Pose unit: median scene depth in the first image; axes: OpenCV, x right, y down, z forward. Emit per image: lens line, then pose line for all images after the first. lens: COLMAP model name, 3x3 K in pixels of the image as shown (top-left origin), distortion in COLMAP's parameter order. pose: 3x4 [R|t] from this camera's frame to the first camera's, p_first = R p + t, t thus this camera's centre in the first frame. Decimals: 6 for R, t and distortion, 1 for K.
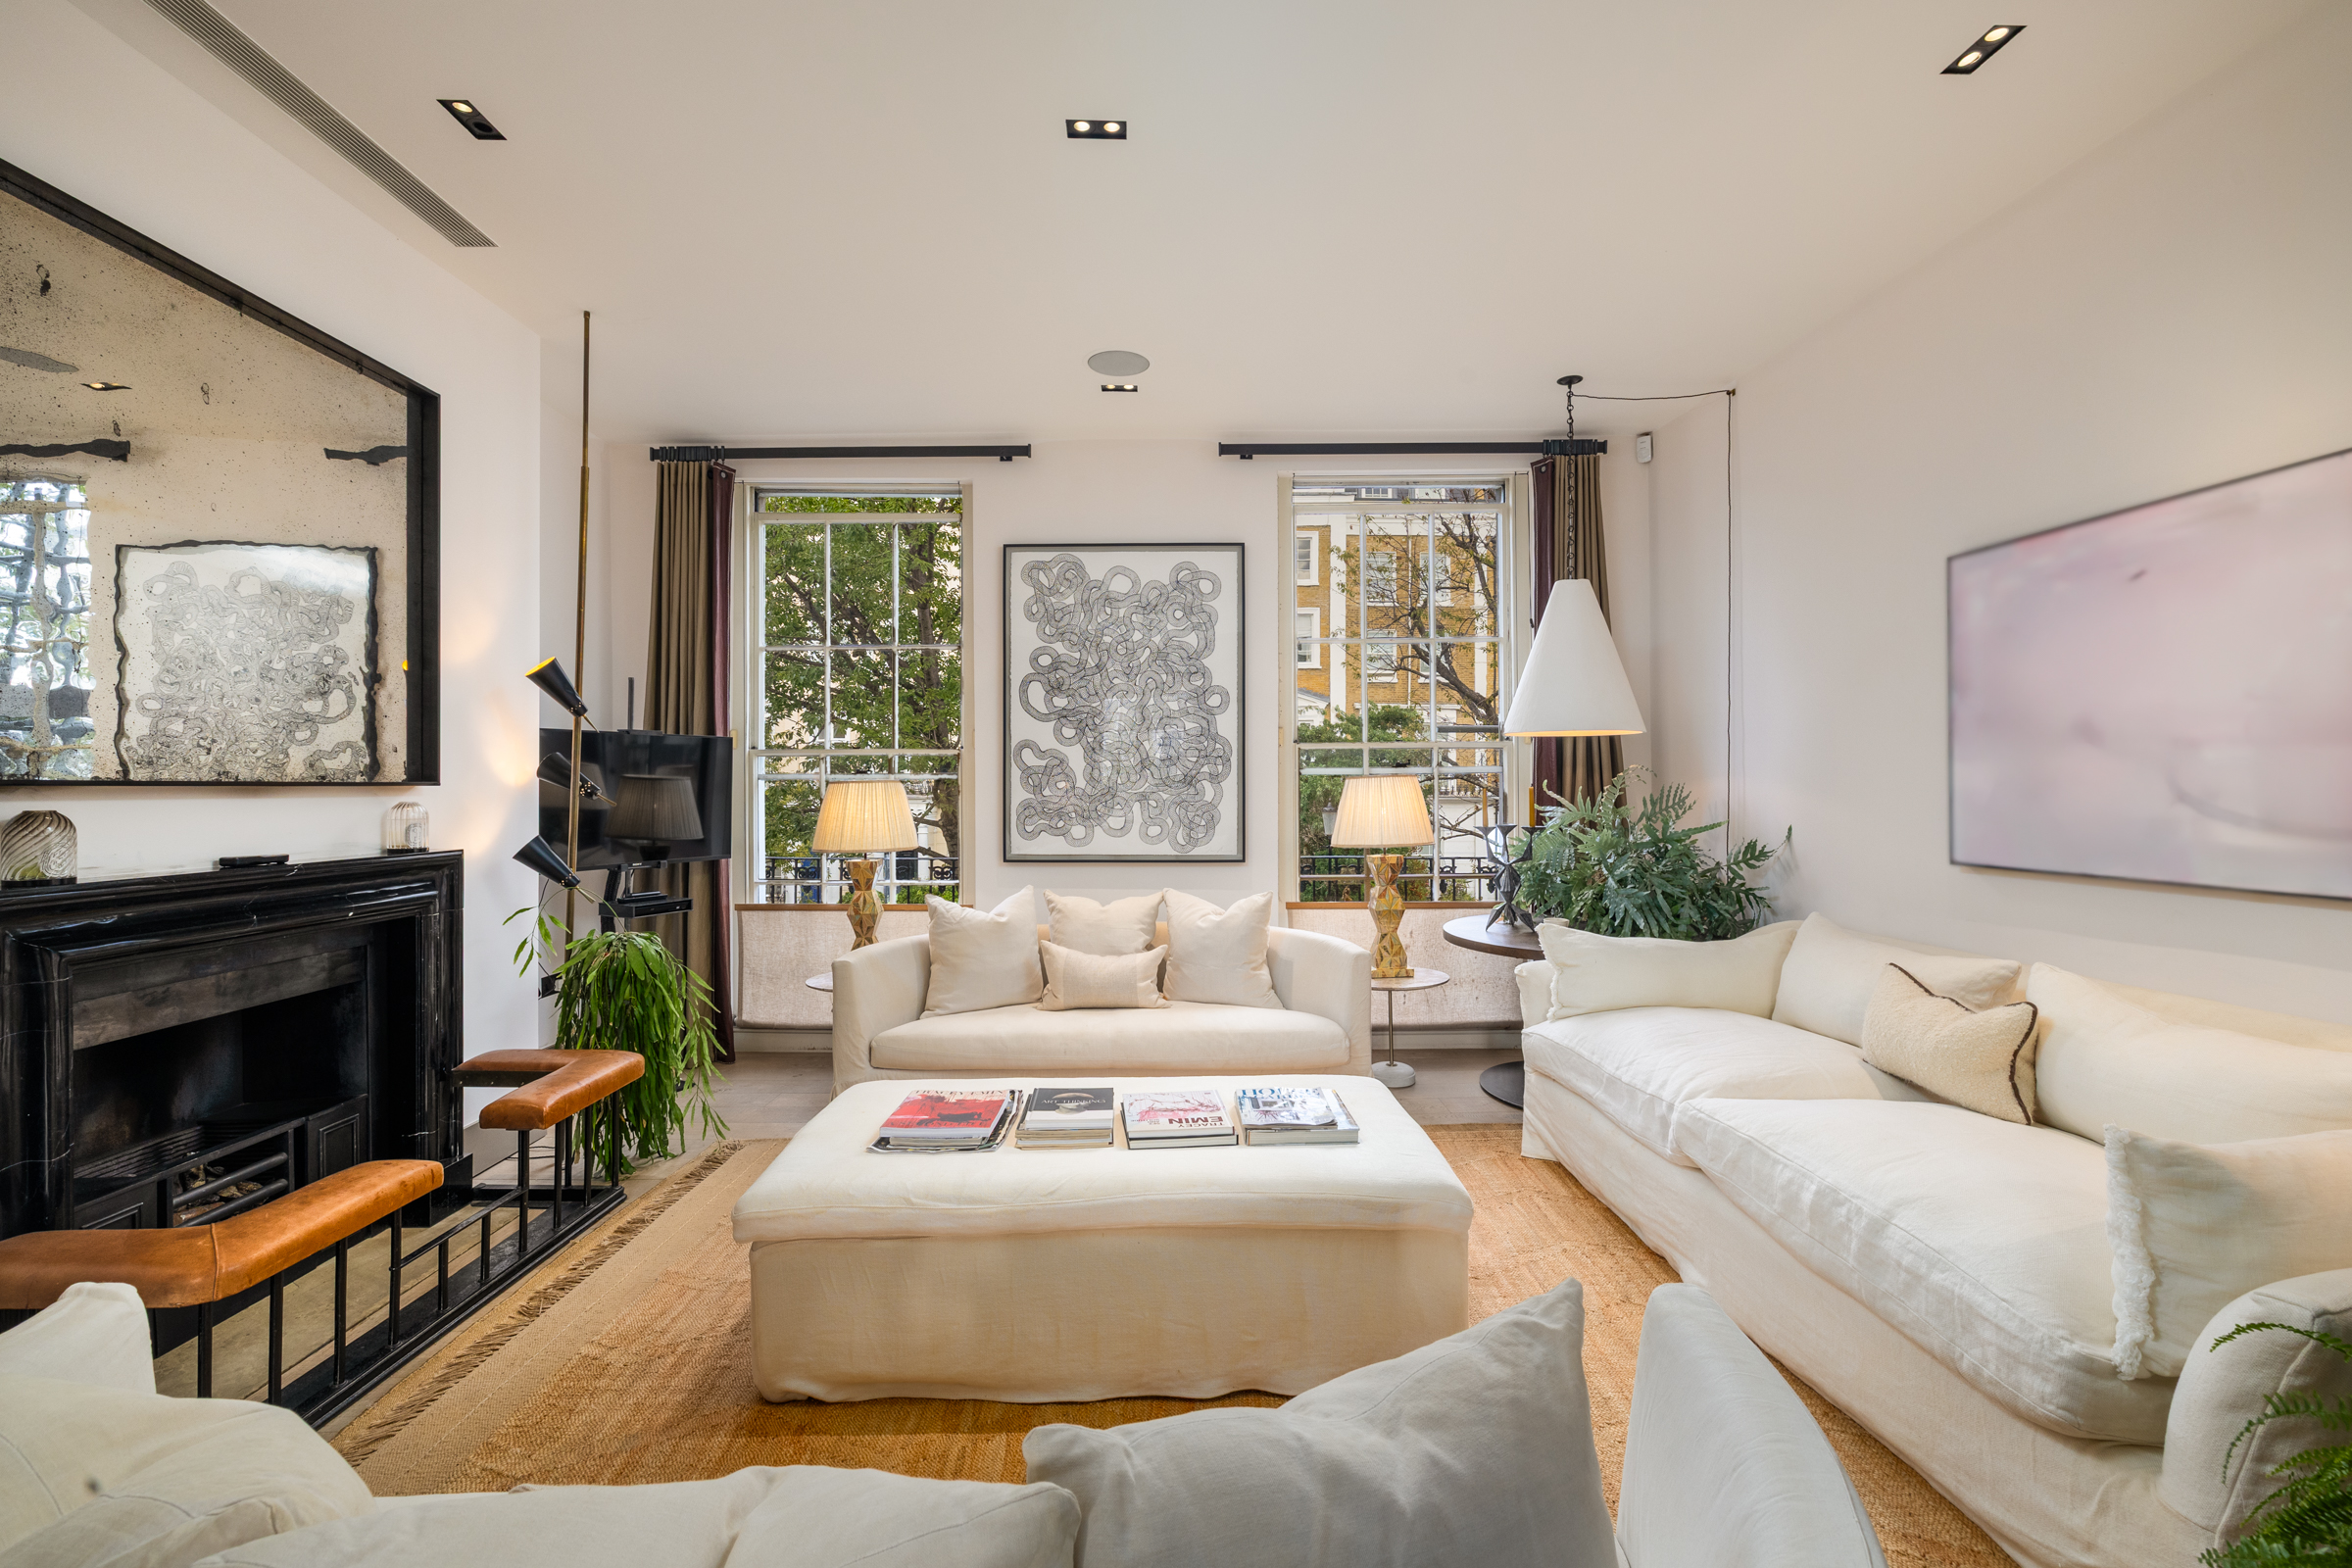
lens RADIAL K [[1020.7, 0, 1172.9], [0, 1020.7, 779.8], [0, 0, 1]] dist [-0.005509, 0.000142]
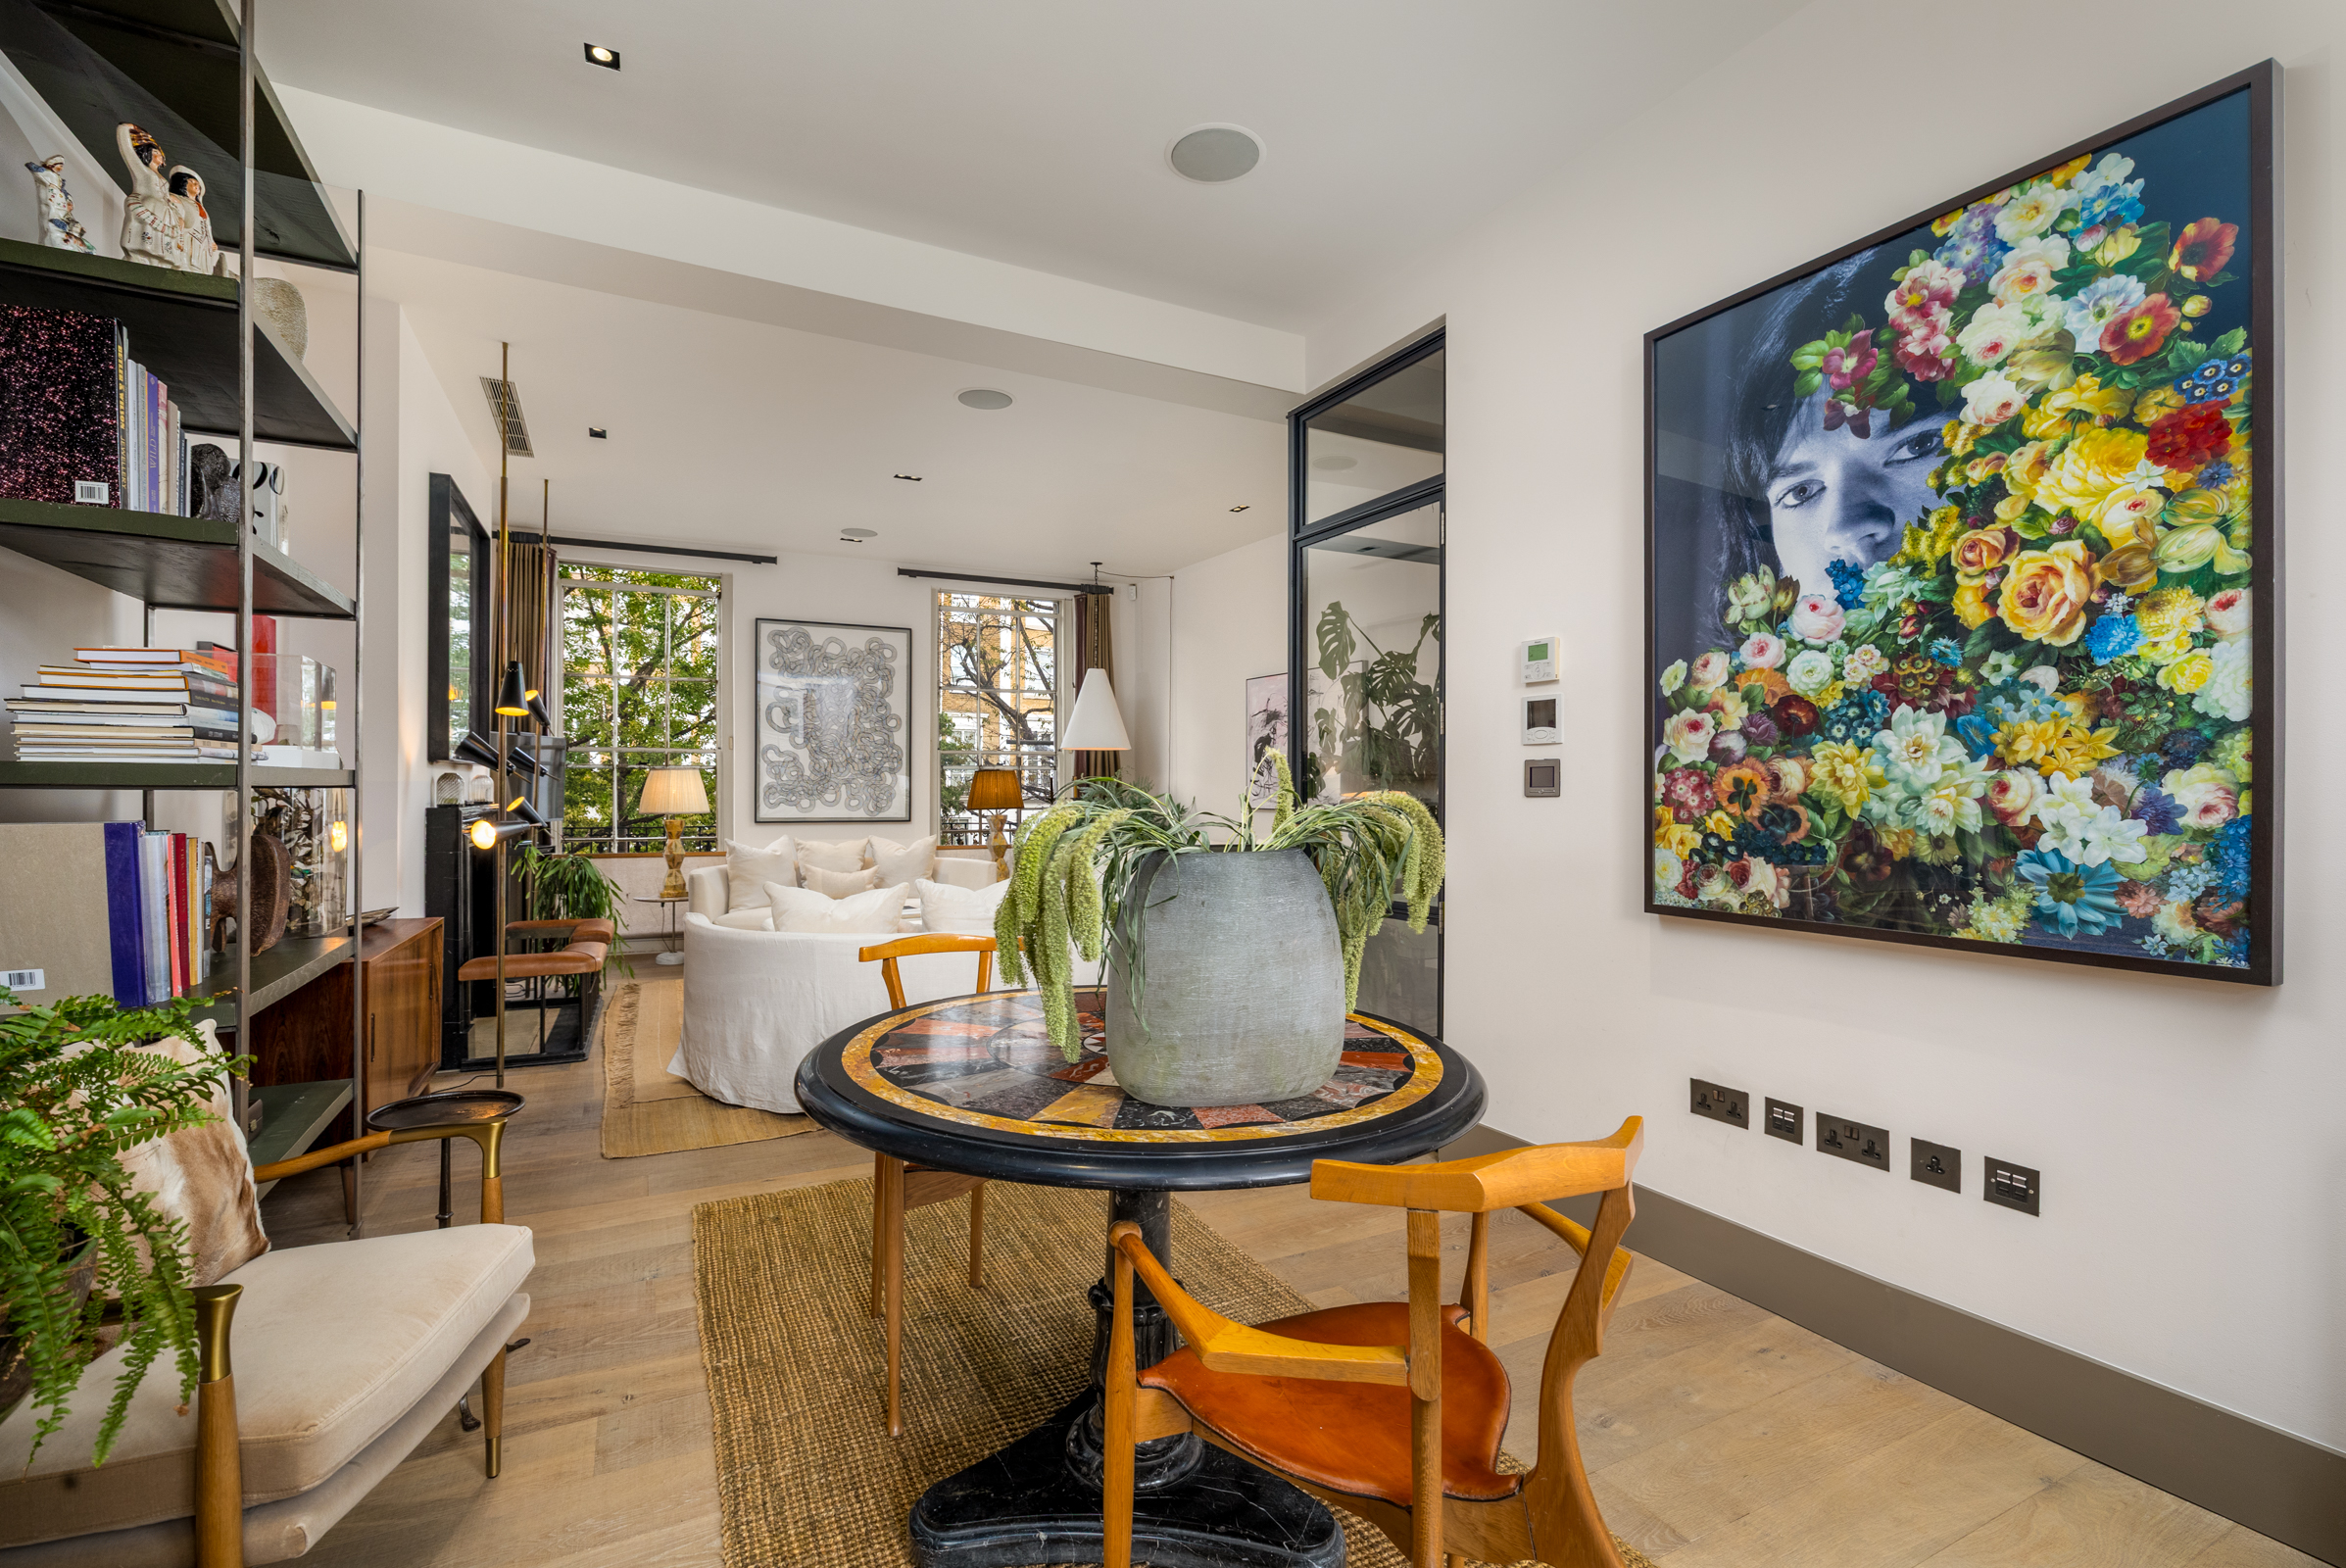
lens RADIAL K [[1018.2, 0, 1151.9], [0, 1018.2, 786.7], [0, 0, 1]] dist [-0.005509, 0.000142]
pose [[0.902445, 0.005813, 0.430765, -0.287835], [-0.005761, 0.999982, -0.001425, 0.024511], [-0.430766, -0.001196, 0.902463, -0.659244]]
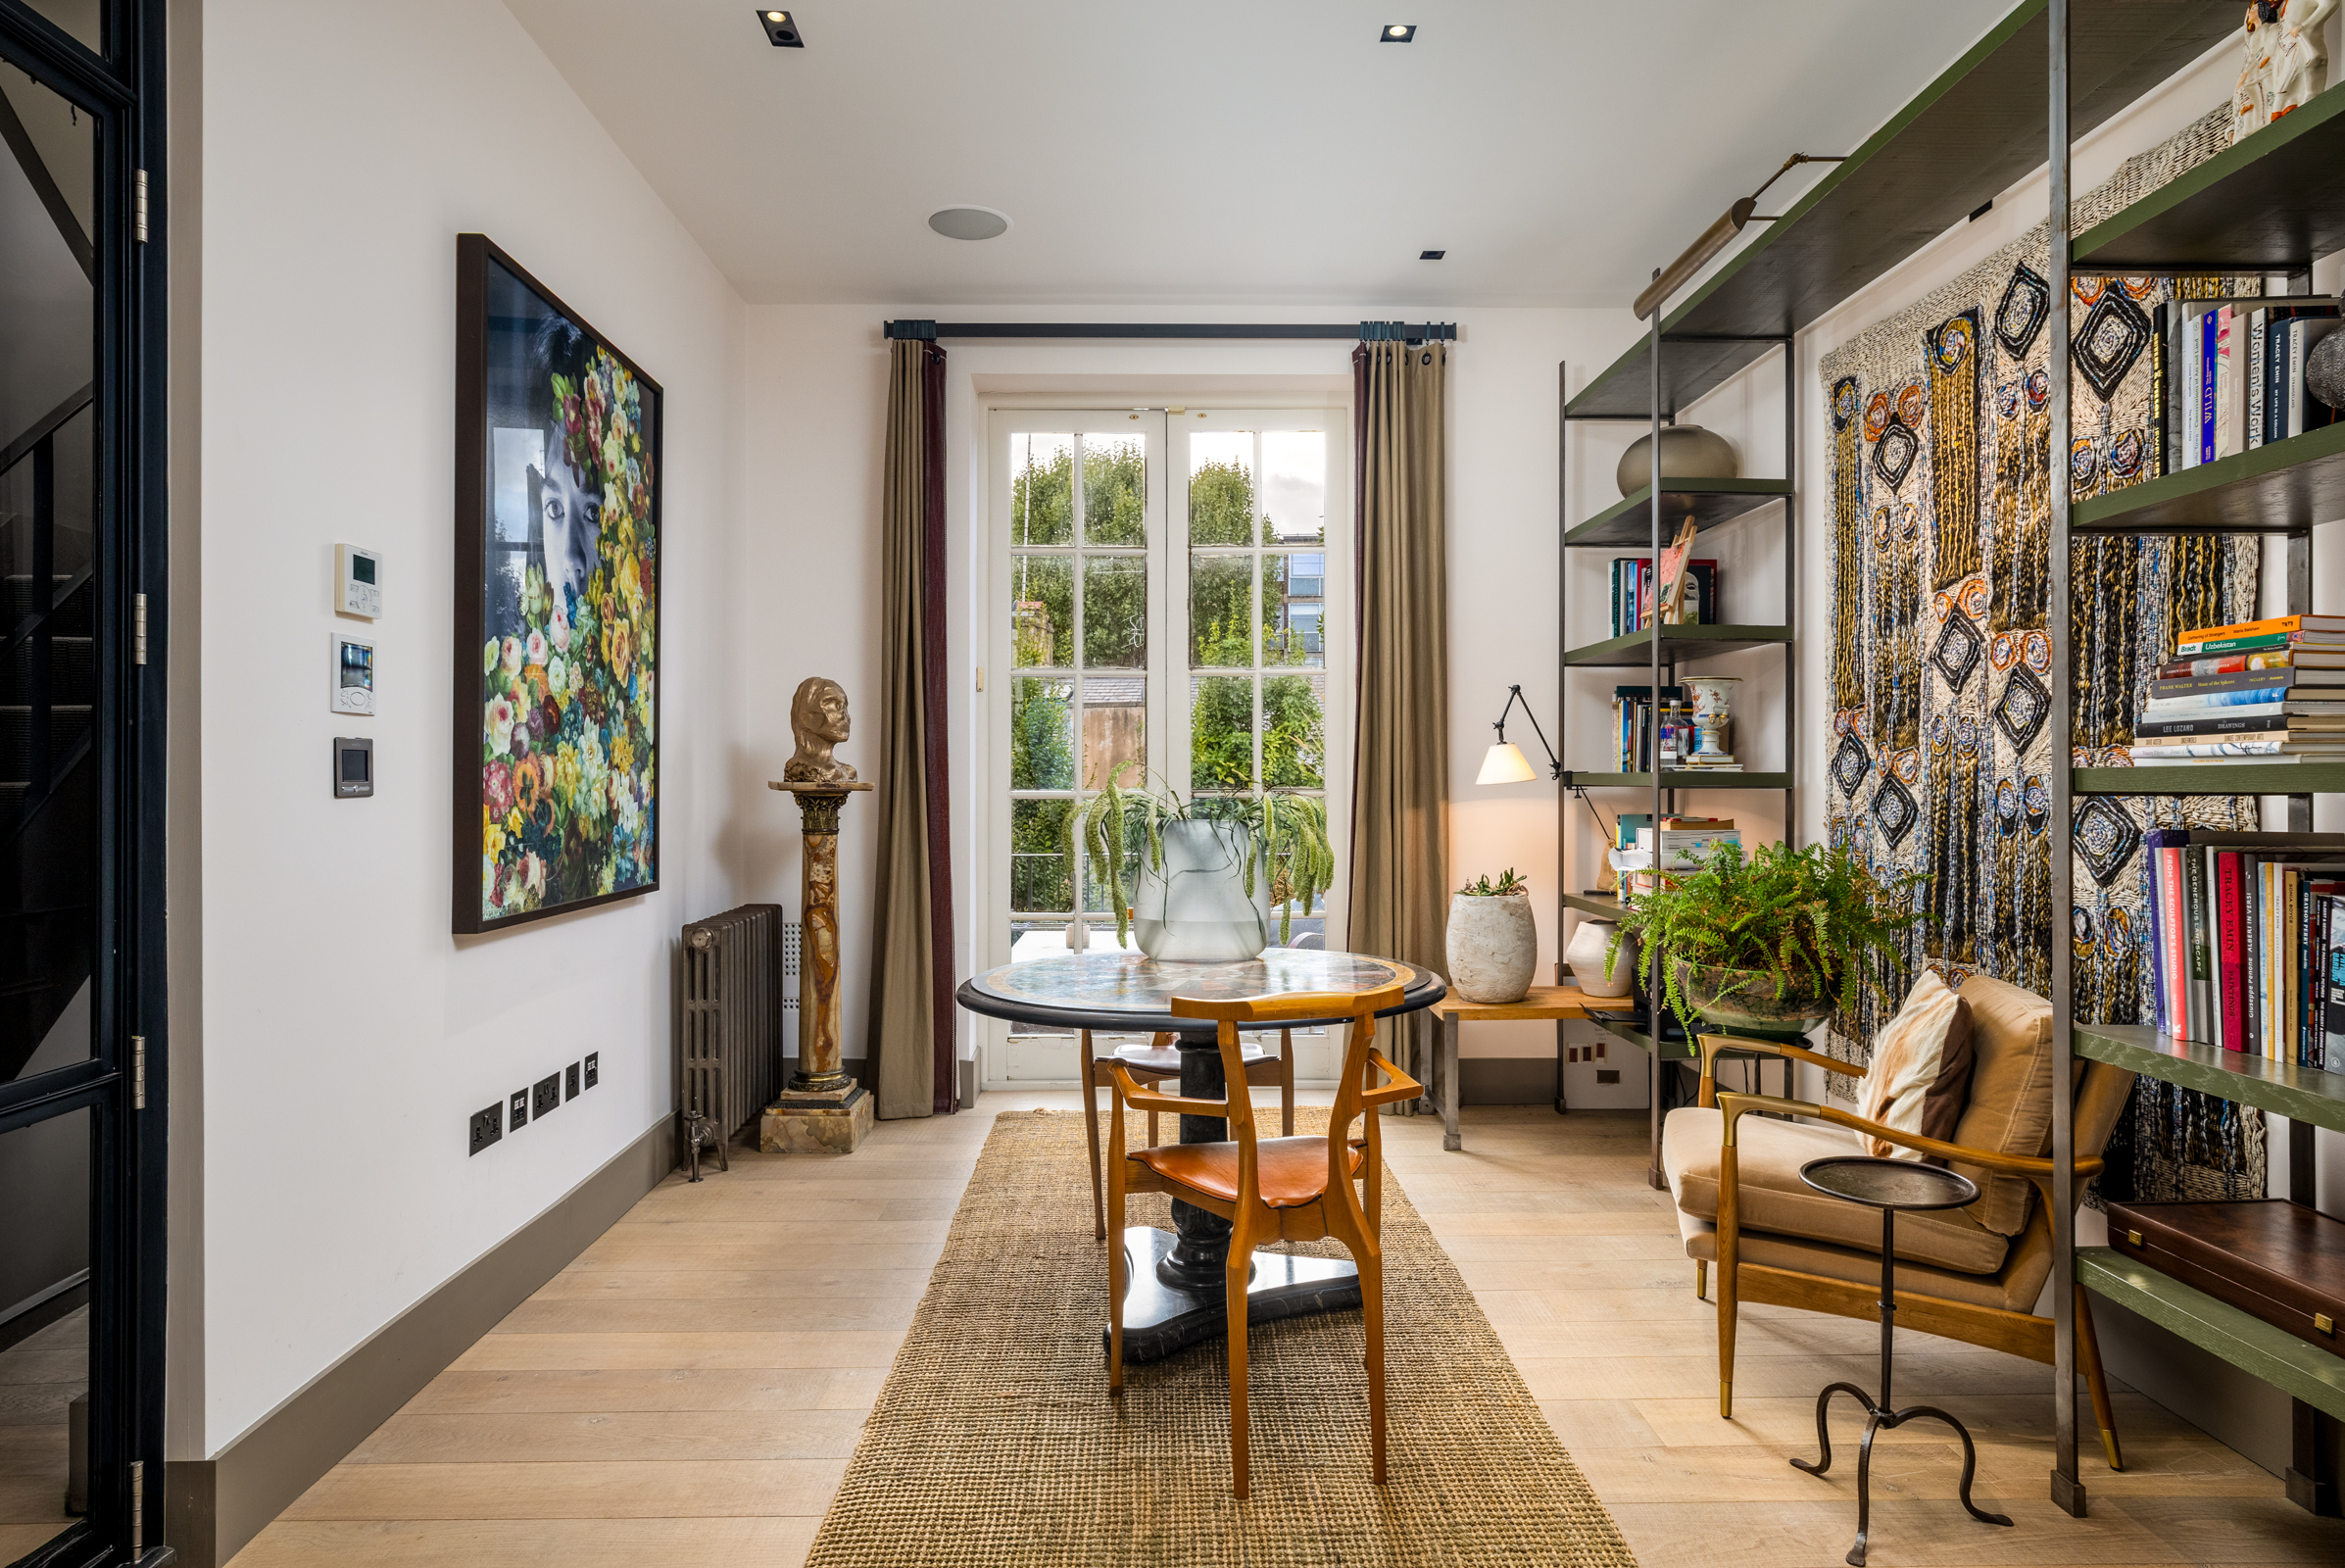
lens RADIAL K [[1324.8, 0, 1156.8], [0, 1324.8, 779.9], [0, 0, 1]] dist [-0.025767, -0.000473]
pose [[-0.999906, 0.000289, 0.013698, -0.130348], [0.000241, 0.999994, -0.003489, 0.023671], [-0.013699, -0.003485, -0.999900, 0.250490]]
